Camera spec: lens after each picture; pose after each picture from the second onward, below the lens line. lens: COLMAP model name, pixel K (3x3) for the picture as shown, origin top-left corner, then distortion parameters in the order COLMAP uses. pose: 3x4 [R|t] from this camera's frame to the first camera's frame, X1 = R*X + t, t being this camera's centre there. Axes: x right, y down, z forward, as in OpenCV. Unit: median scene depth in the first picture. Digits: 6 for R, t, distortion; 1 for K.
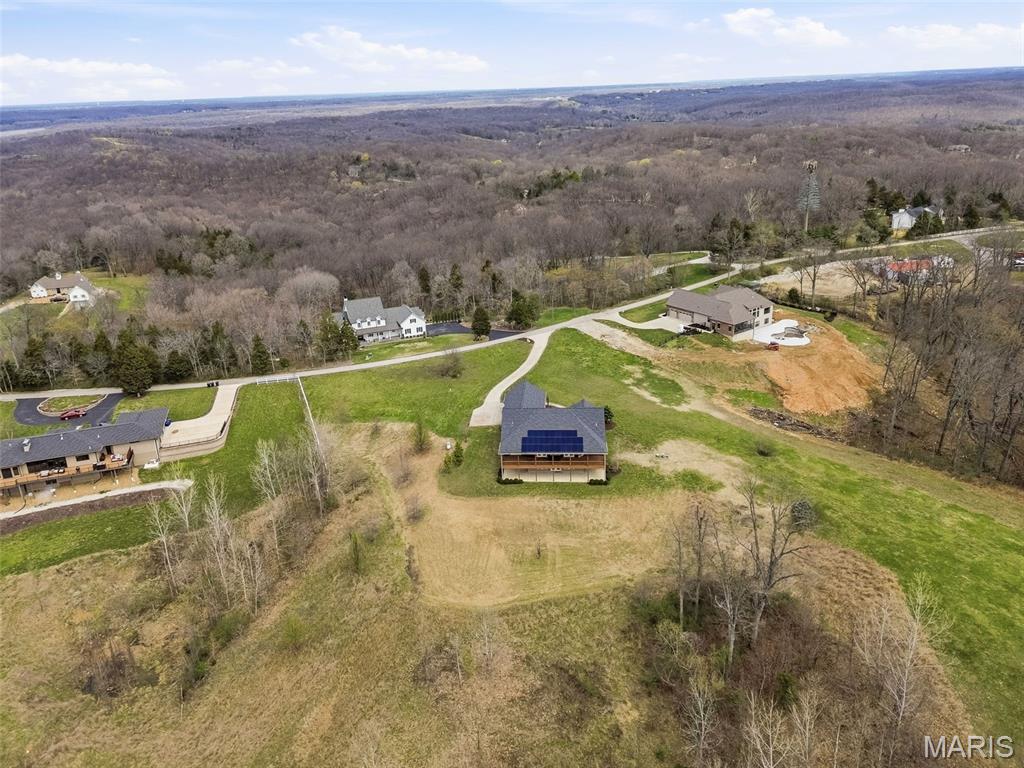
lens RADIAL K [[757.1, 0, 512.9], [0, 757.1, 327.7], [0, 0, 1]] dist [0.069108, -0.039678]
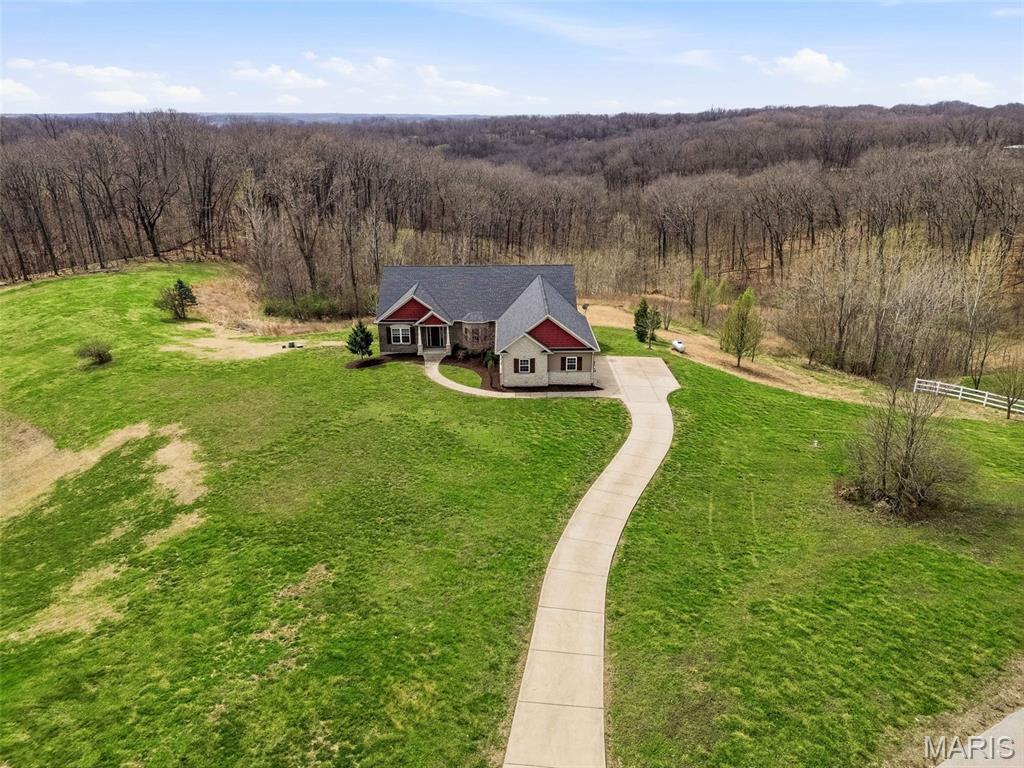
lens RADIAL K [[725.2, 0, 510.7], [0, 725.2, 388.1], [0, 0, 1]] dist [0.072255, -0.060550]
pose [[-0.996234, 0.066127, -0.056086, 0.062267], [0.016751, 0.781418, 0.623783, -0.139898], [0.085076, 0.620494, -0.779583, 1.396393]]
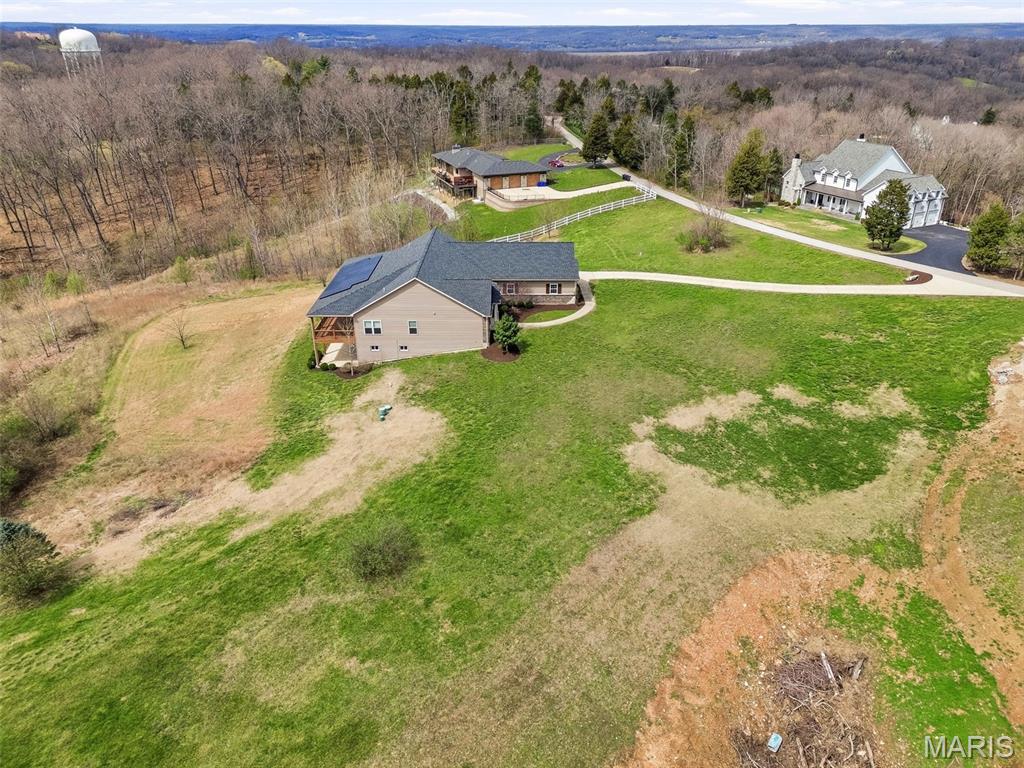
lens RADIAL K [[725.2, 0, 517.0], [0, 725.2, 378.7], [0, 0, 1]] dist [0.072255, -0.060550]
pose [[0.058302, 0.468318, -0.881634, 0.564459], [-0.303057, 0.849763, 0.431347, -0.066848], [0.951187, 0.242037, 0.191470, 0.942876]]
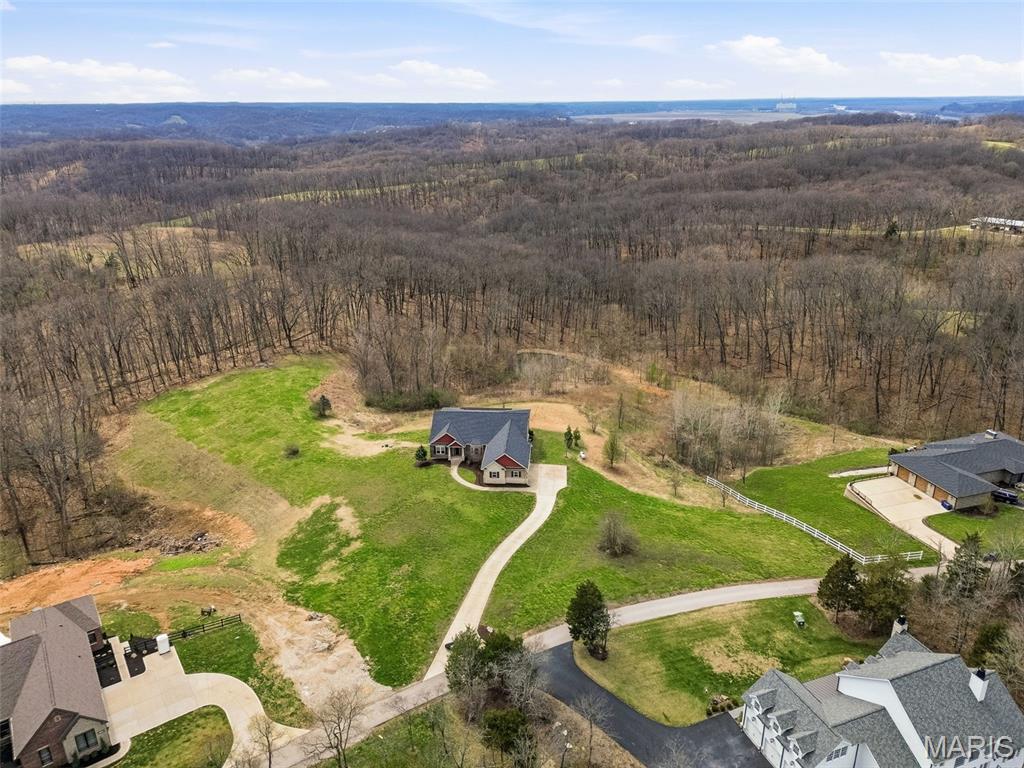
lens RADIAL K [[725.2, 0, 507.6], [0, 725.2, 386.8], [0, 0, 1]] dist [0.072255, -0.060550]
pose [[-0.998800, 0.040855, 0.027009, -0.012933], [0.048715, 0.772005, 0.633746, -0.540189], [0.005041, 0.634302, -0.773069, 1.691048]]
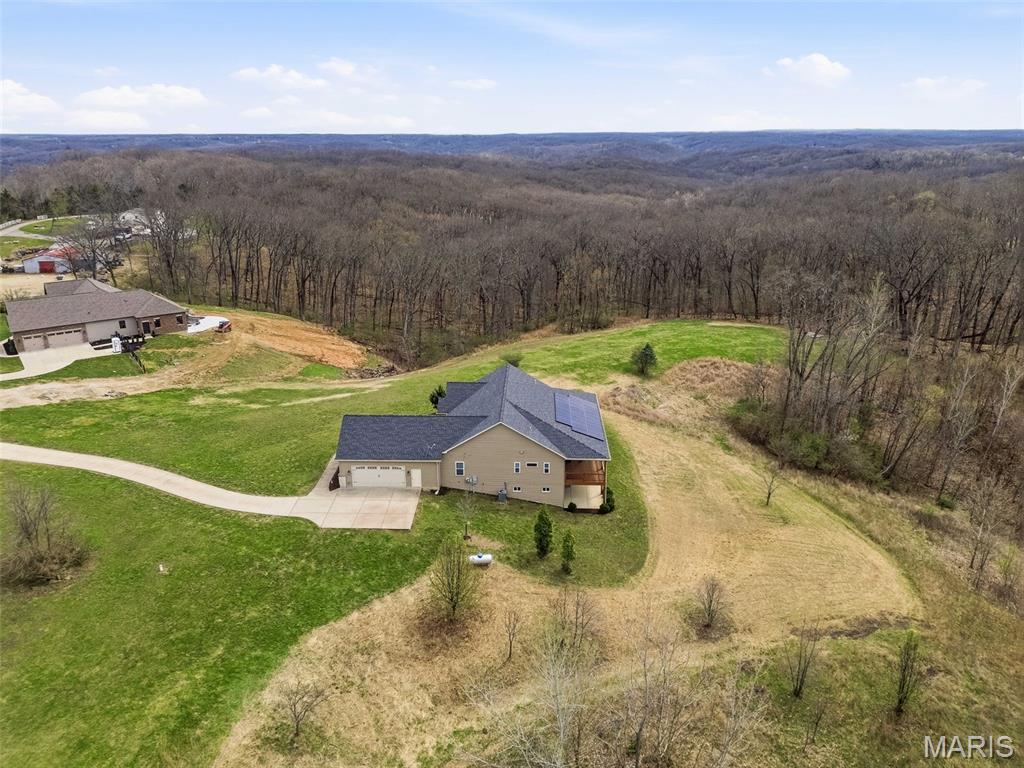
lens RADIAL K [[725.2, 0, 514.0], [0, 725.2, 383.8], [0, 0, 1]] dist [0.072255, -0.060550]
pose [[-0.026114, -0.293119, 0.955719, -0.461555], [0.310350, 0.906428, 0.286481, -0.053839], [-0.950264, 0.304089, 0.067300, 0.914952]]
